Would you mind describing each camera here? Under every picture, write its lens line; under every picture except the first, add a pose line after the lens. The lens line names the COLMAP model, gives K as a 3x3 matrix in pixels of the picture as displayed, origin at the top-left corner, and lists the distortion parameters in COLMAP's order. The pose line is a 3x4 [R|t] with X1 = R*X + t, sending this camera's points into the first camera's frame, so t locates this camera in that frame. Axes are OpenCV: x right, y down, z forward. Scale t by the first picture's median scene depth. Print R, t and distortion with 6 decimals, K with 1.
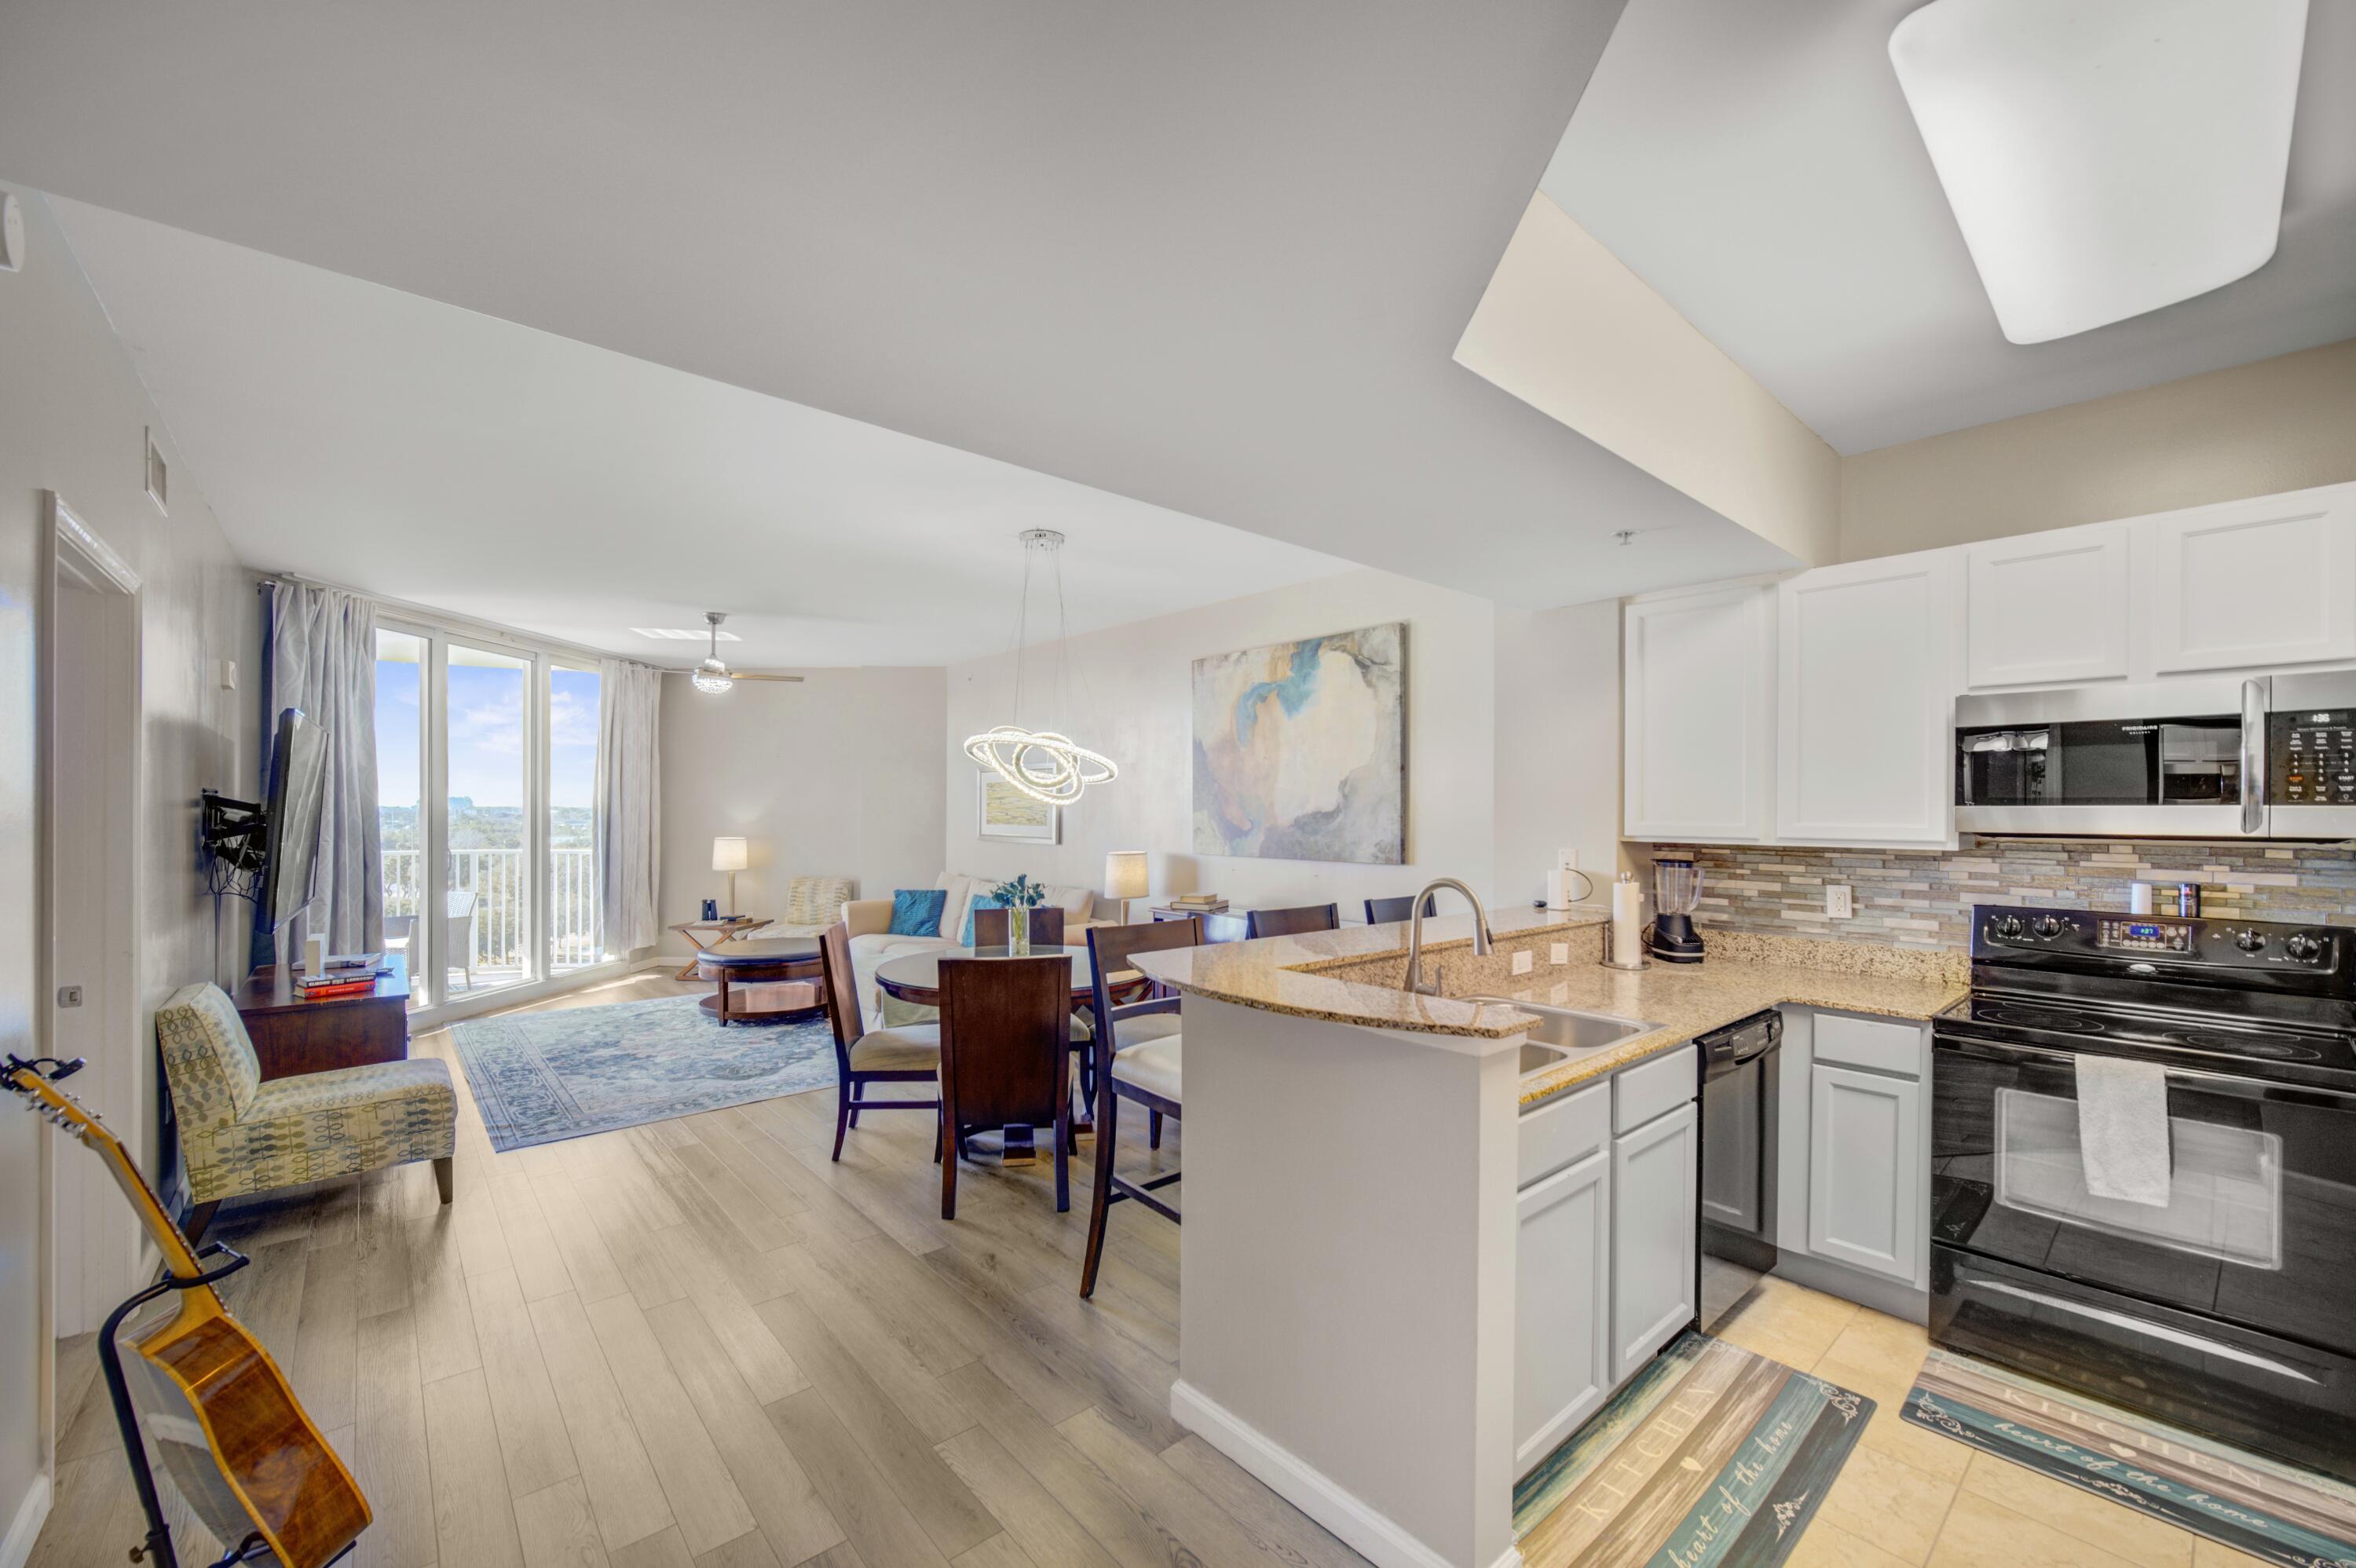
lens RADIAL K [[935.0, 0, 1165.6], [0, 935.0, 811.7], [0, 0, 1]] dist [-0.004030, 0.001122]
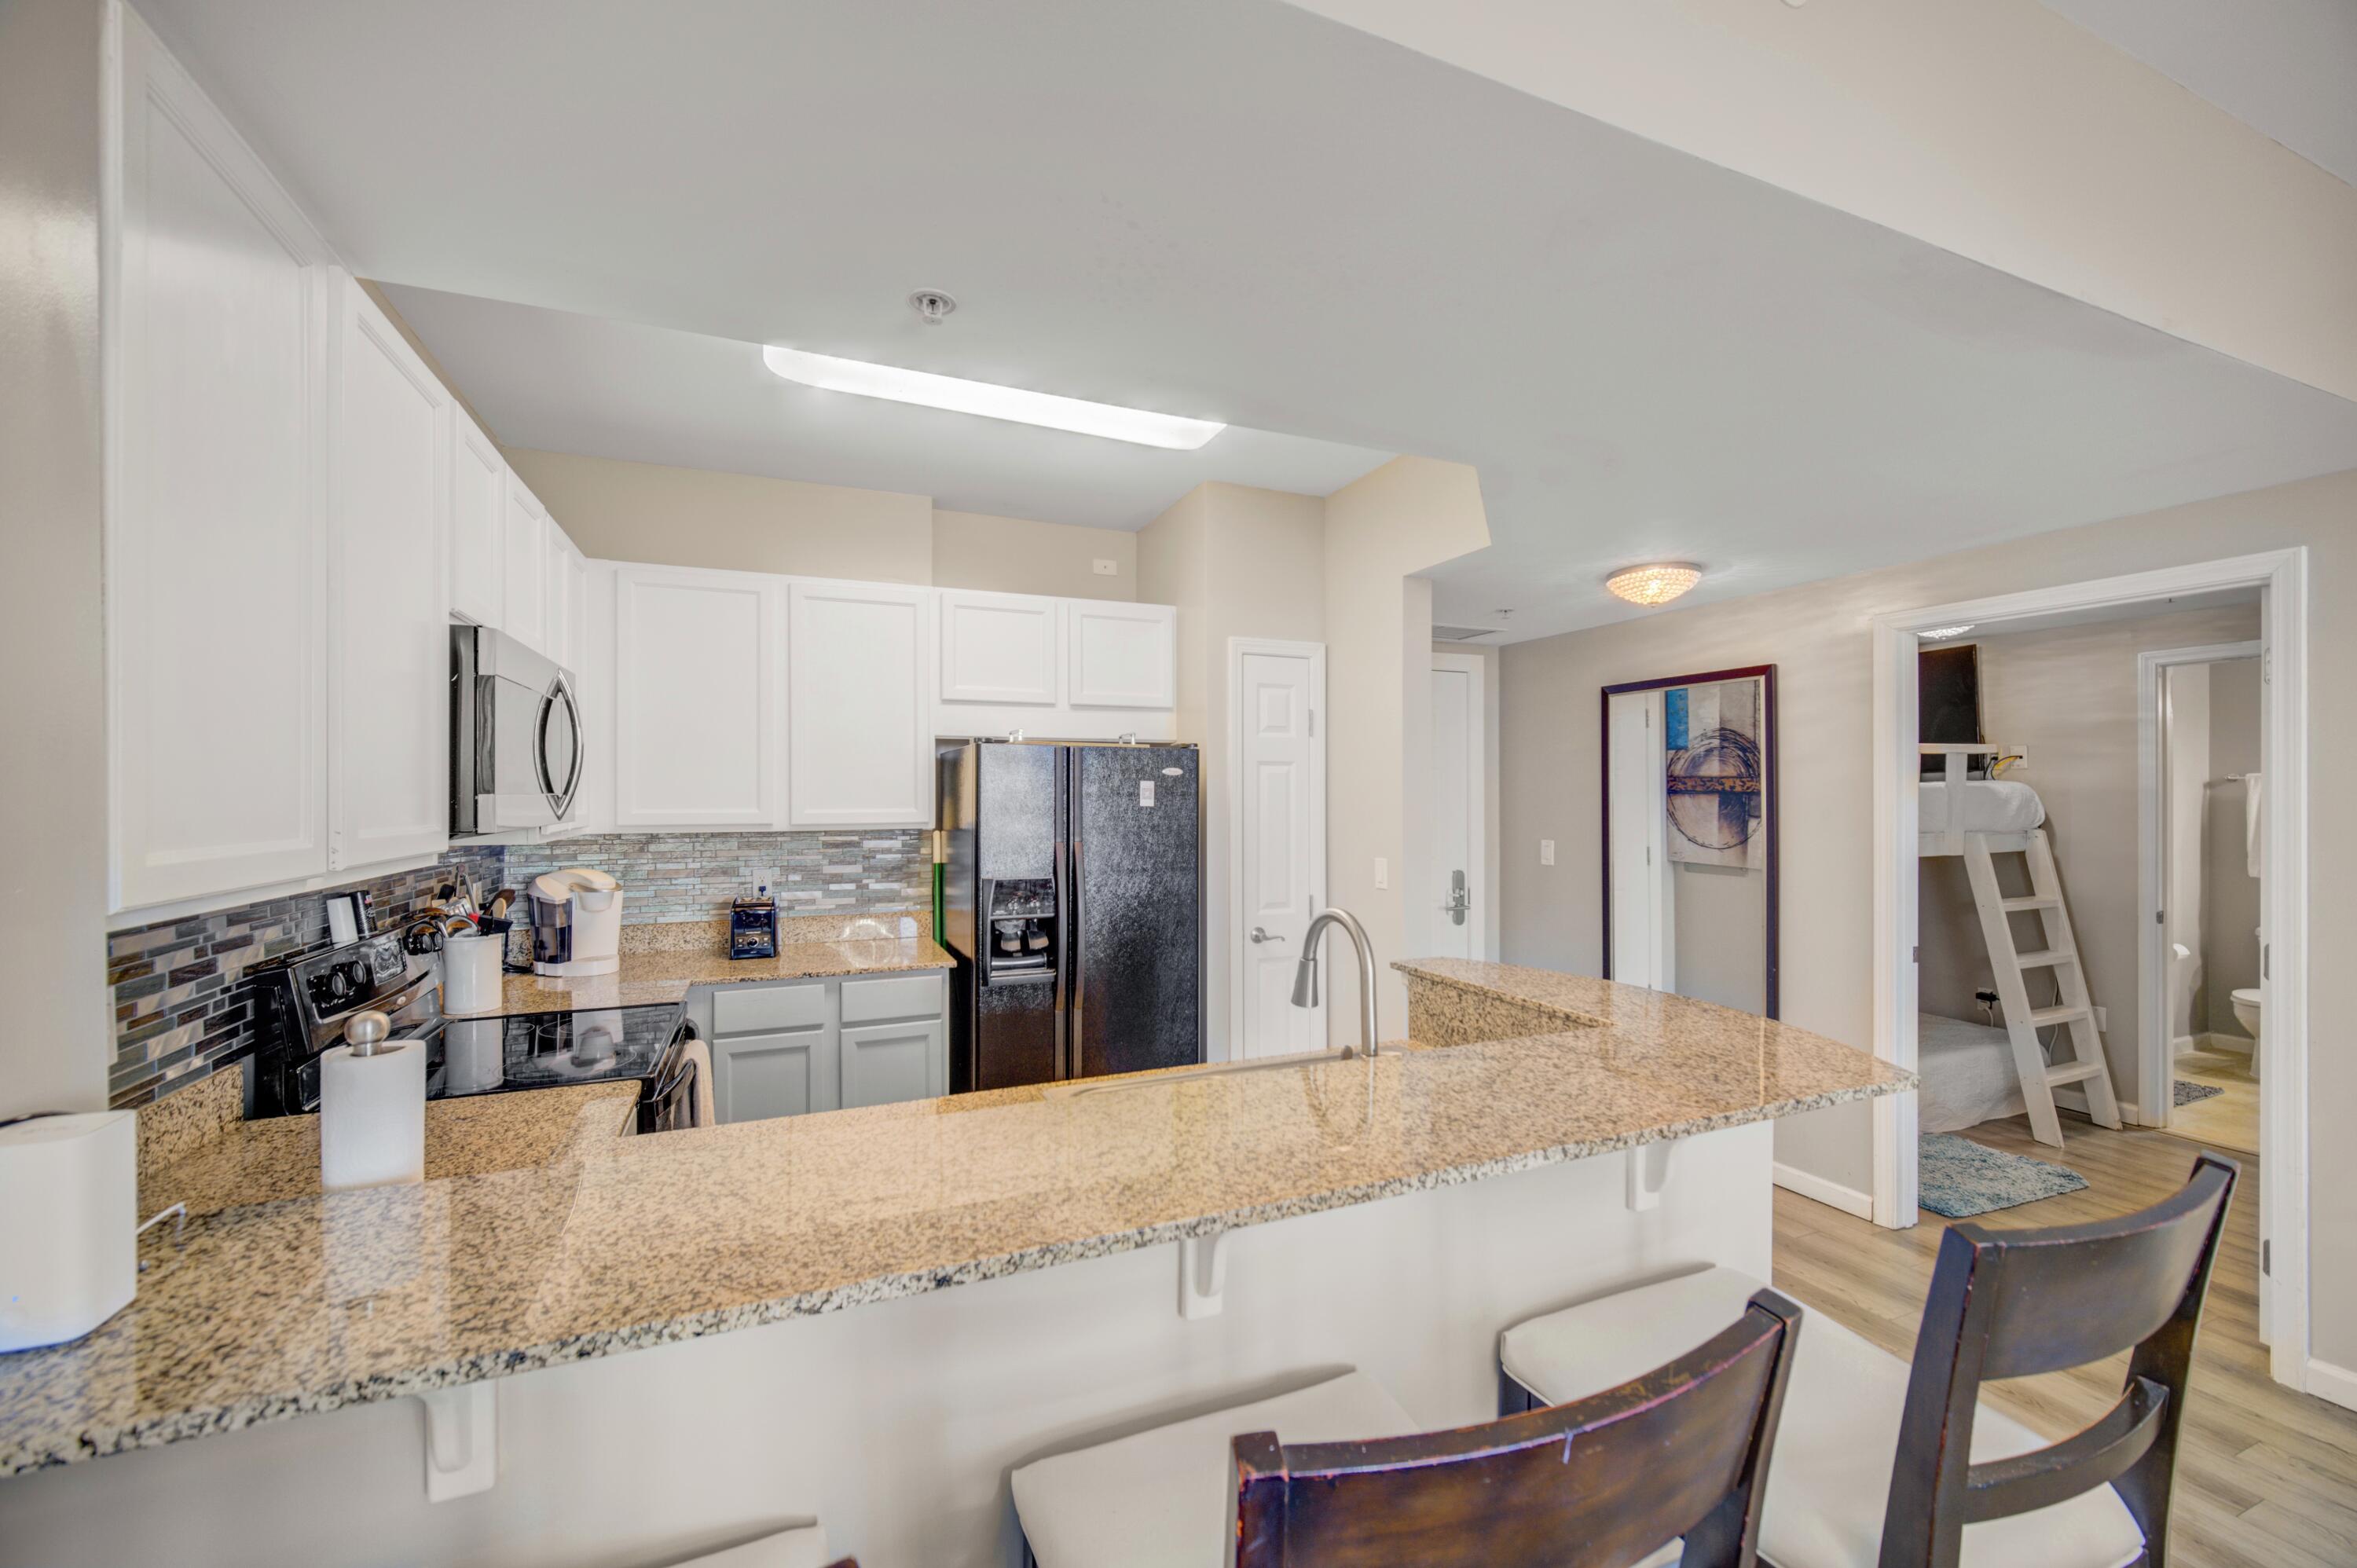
lens RADIAL K [[935.4, 0, 1169.7], [0, 935.4, 791.3], [0, 0, 1]] dist [-0.004030, 0.001122]
pose [[-0.948621, -0.005962, 0.316358, 0.106559], [-0.005014, 0.999980, 0.003811, -0.007463], [-0.316374, 0.002029, -0.948632, 0.844483]]
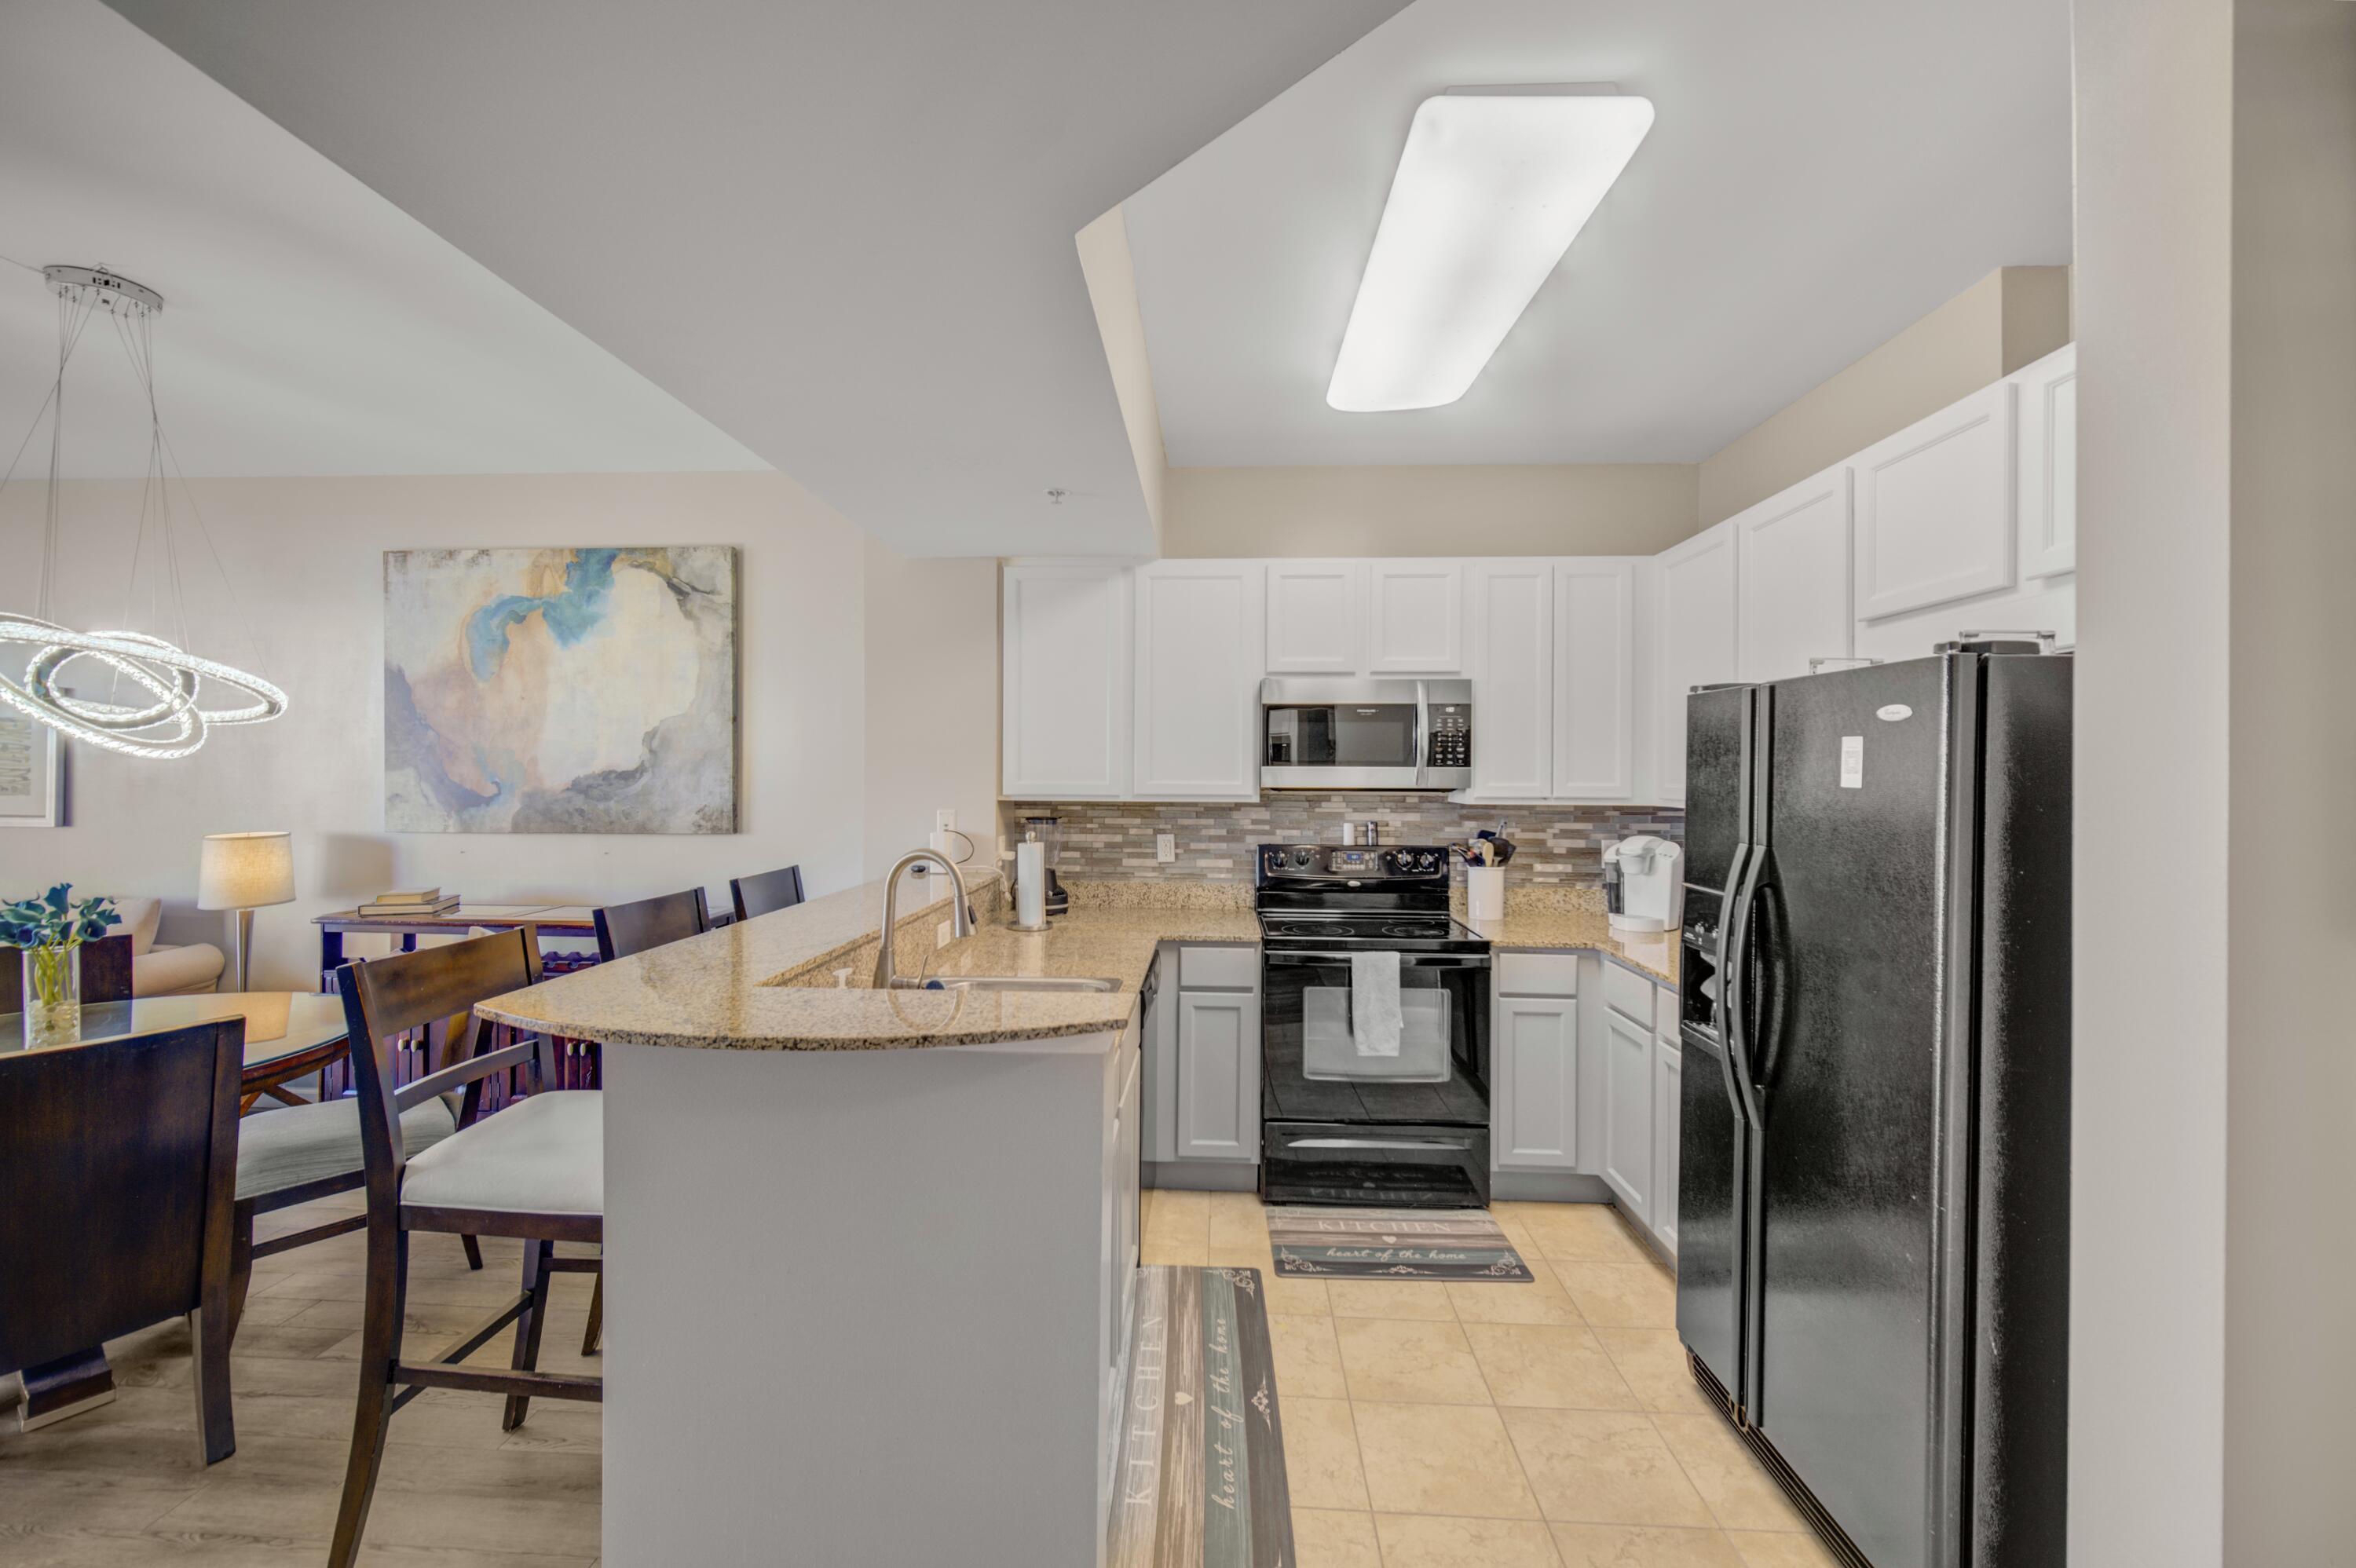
lens RADIAL K [[935.0, 0, 1155.0], [0, 935.0, 779.1], [0, 0, 1]] dist [-0.004030, 0.001122]
pose [[0.692818, -0.003358, 0.721105, -0.089362], [-0.000960, 0.999984, 0.005578, 0.002223], [-0.721112, -0.004557, 0.692803, 0.136962]]
